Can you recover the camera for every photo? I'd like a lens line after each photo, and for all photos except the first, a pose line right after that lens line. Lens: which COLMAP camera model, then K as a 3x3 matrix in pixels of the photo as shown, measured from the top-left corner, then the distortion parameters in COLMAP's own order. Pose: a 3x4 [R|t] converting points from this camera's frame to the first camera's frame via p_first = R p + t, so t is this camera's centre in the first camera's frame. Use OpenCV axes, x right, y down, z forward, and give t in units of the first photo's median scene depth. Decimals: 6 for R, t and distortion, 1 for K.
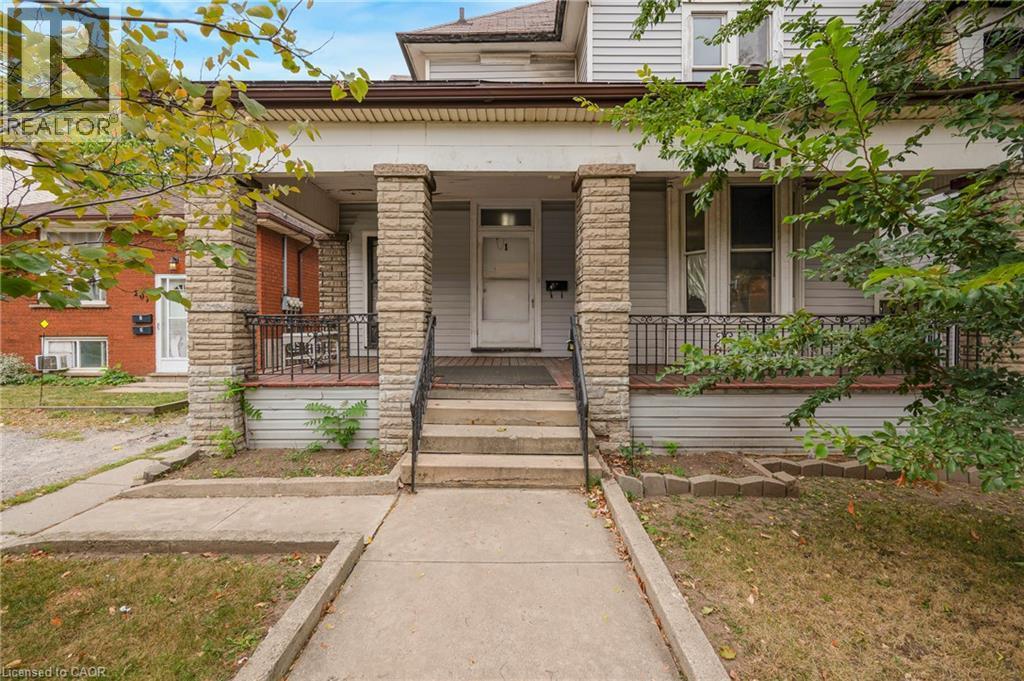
lens RADIAL K [[425.7, 0, 518.0], [0, 425.7, 334.2], [0, 0, 1]] dist [0.001390, 0.000253]
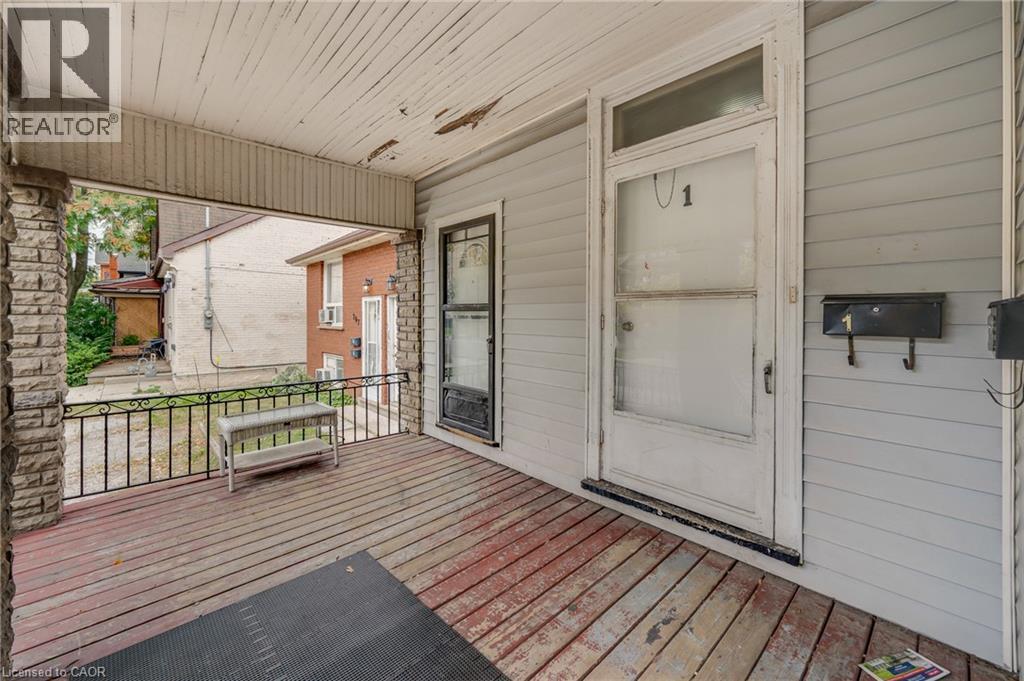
lens RADIAL K [[418.2, 0, 517.6], [0, 418.2, 313.8], [0, 0, 1]] dist [0.000023, -0.000053]
pose [[0.687416, -0.002824, -0.726259, 0.121482], [-0.010100, 0.999859, -0.013447, -0.109659], [0.726194, 0.016579, 0.687290, 0.696223]]
